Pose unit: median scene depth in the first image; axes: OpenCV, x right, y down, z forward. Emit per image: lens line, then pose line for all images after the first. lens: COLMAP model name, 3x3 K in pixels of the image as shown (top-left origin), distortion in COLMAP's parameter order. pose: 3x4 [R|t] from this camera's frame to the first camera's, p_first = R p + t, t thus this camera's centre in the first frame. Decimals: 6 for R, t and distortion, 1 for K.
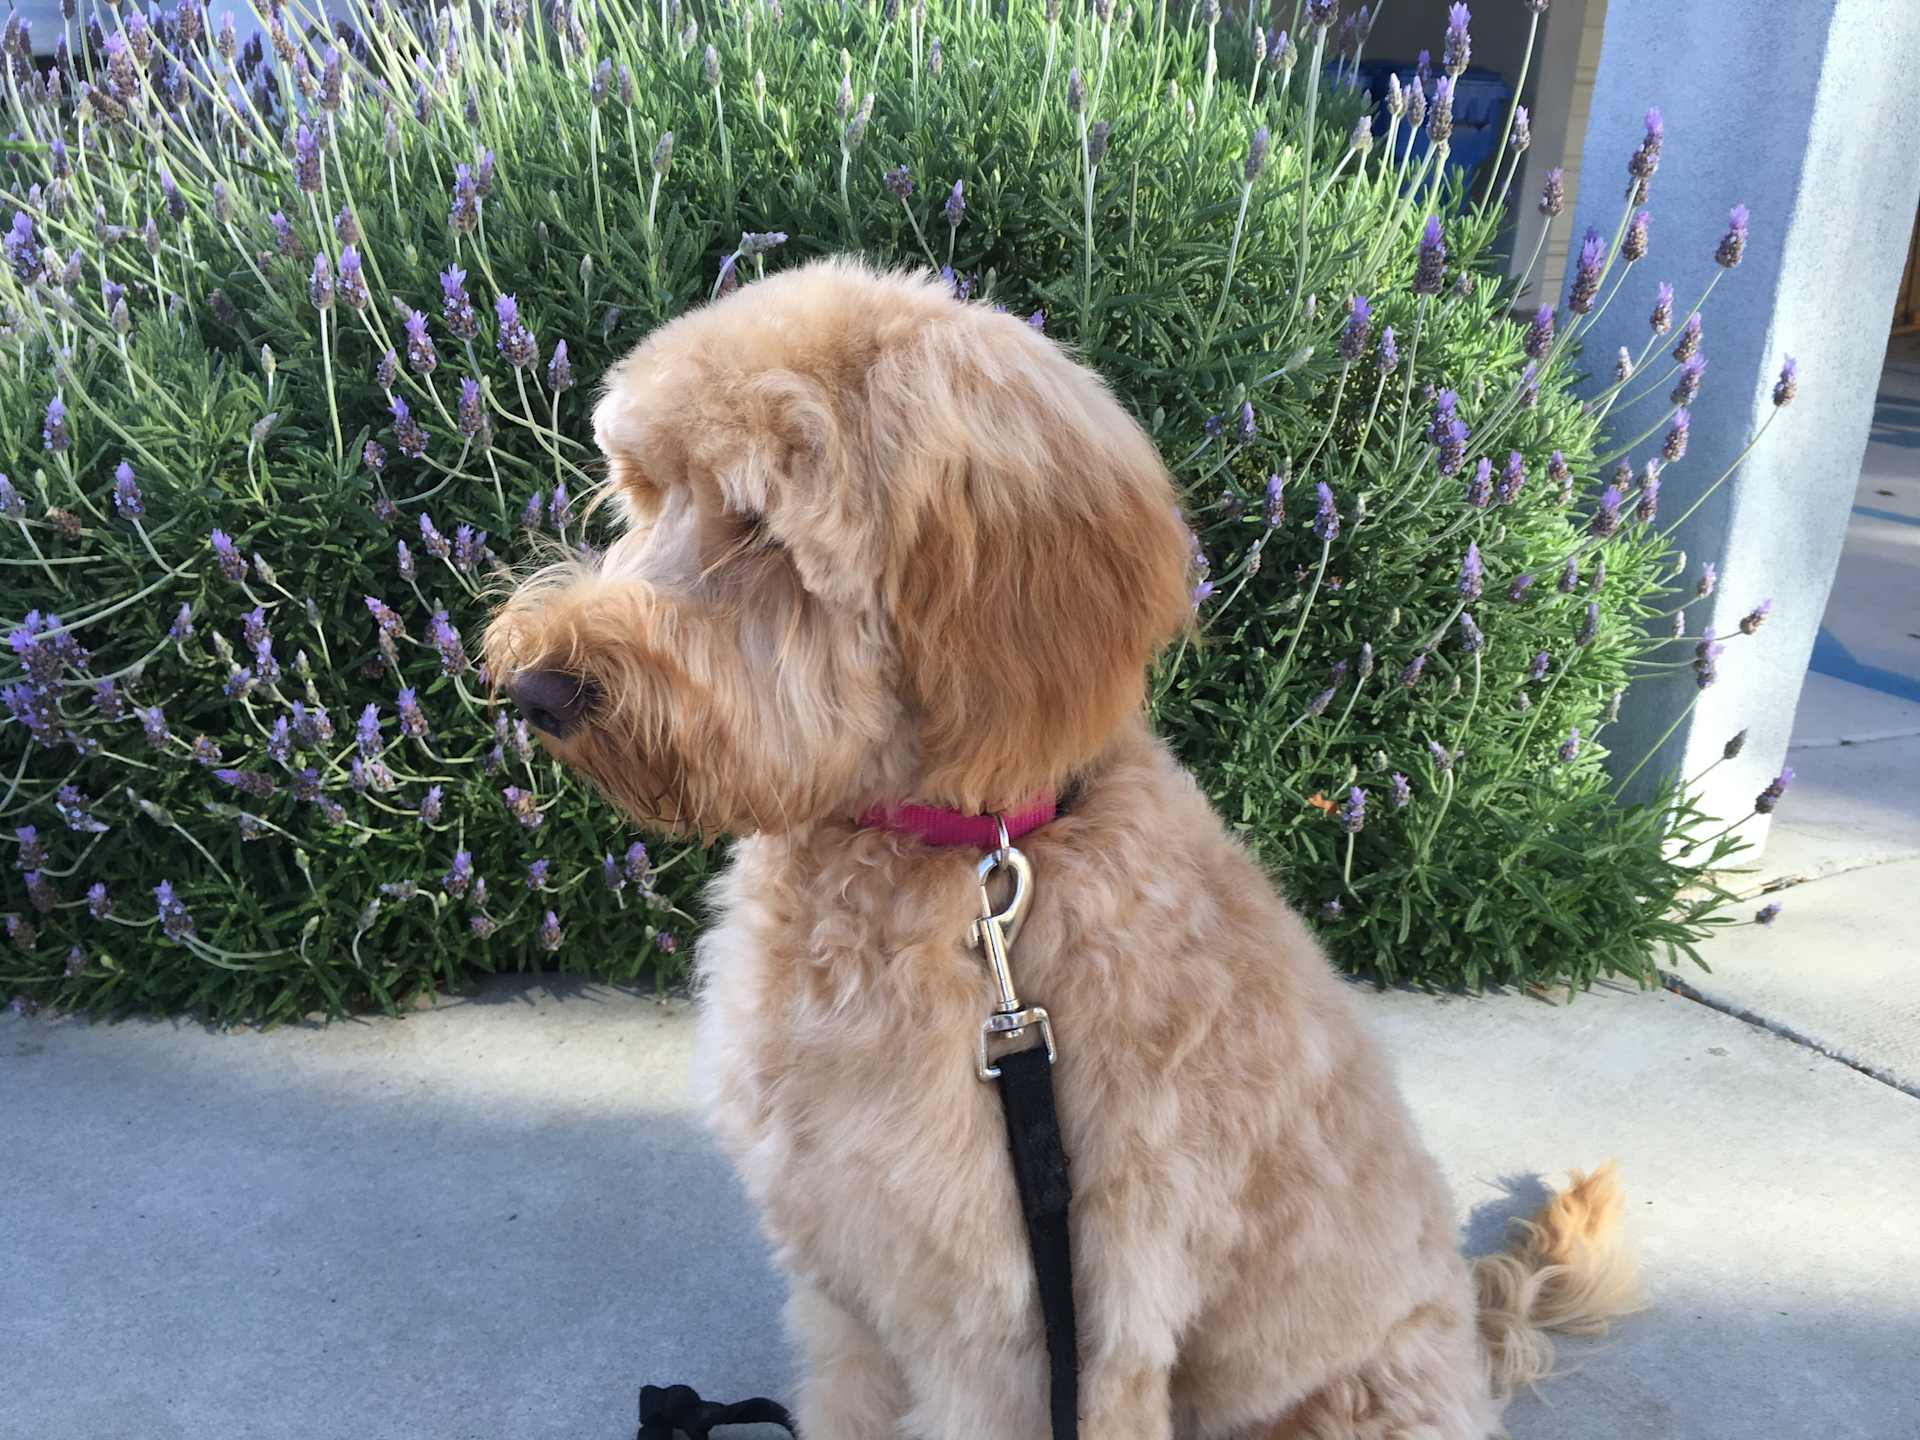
lens RADIAL K [[1703.2, 0, 953.7], [0, 1703.2, 720.6], [0, 0, 1]] dist [0.092413, -0.070097]
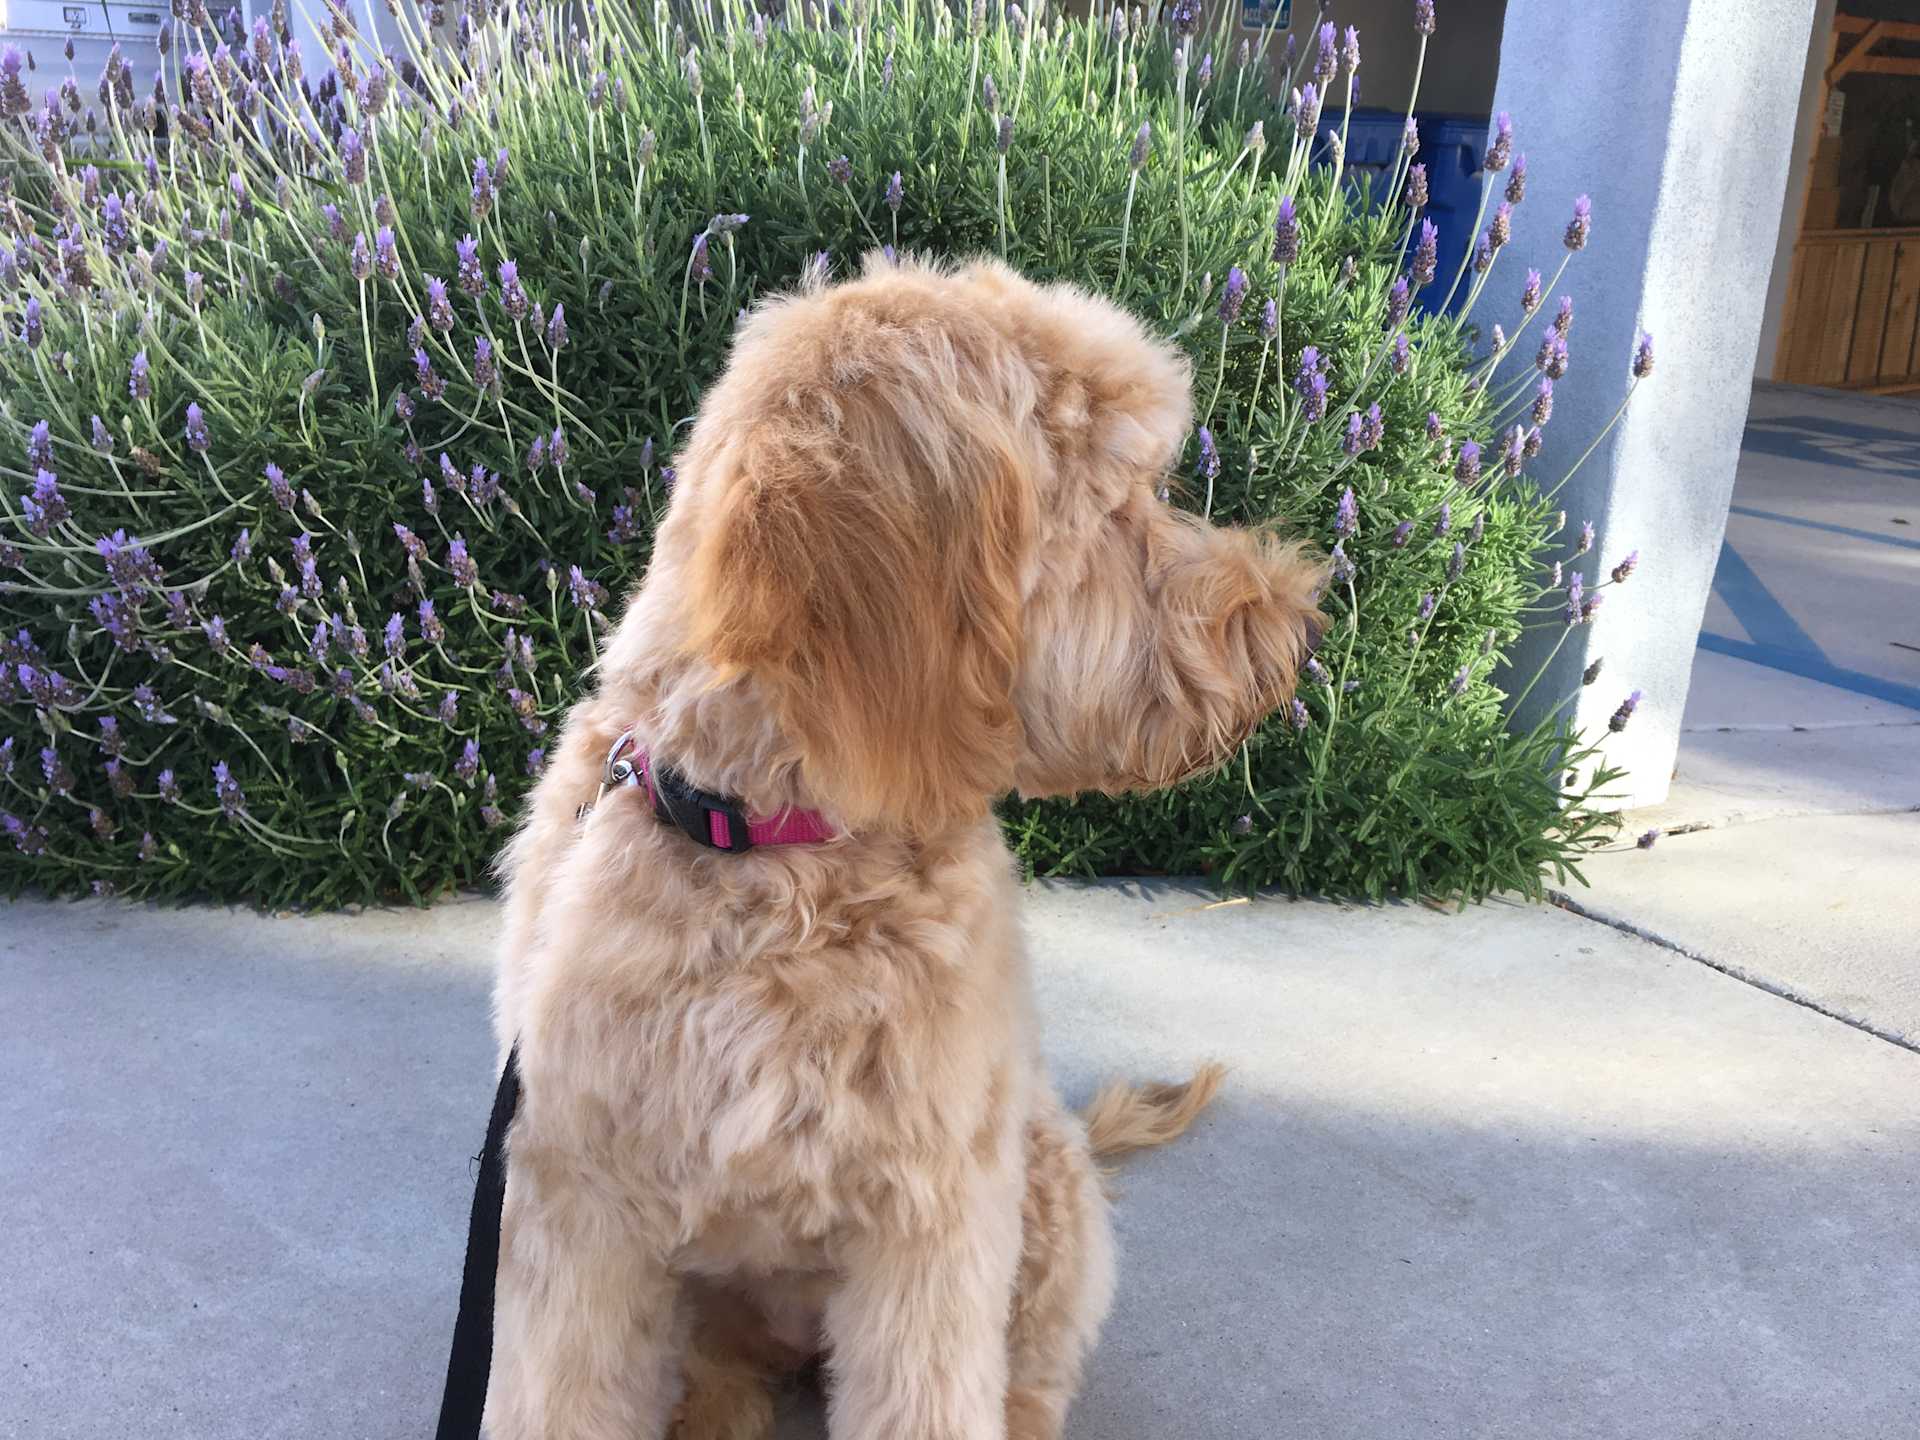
lens RADIAL K [[1708.0, 0, 960.0], [0, 1708.0, 720.0], [0, 0, 1]] dist [0.083805, -0.009379]
pose [[0.999099, 0.008692, -0.041543, 0.089914], [-0.010158, 0.999328, -0.035206, 0.093737], [0.041209, 0.035596, 0.998516, -0.150455]]
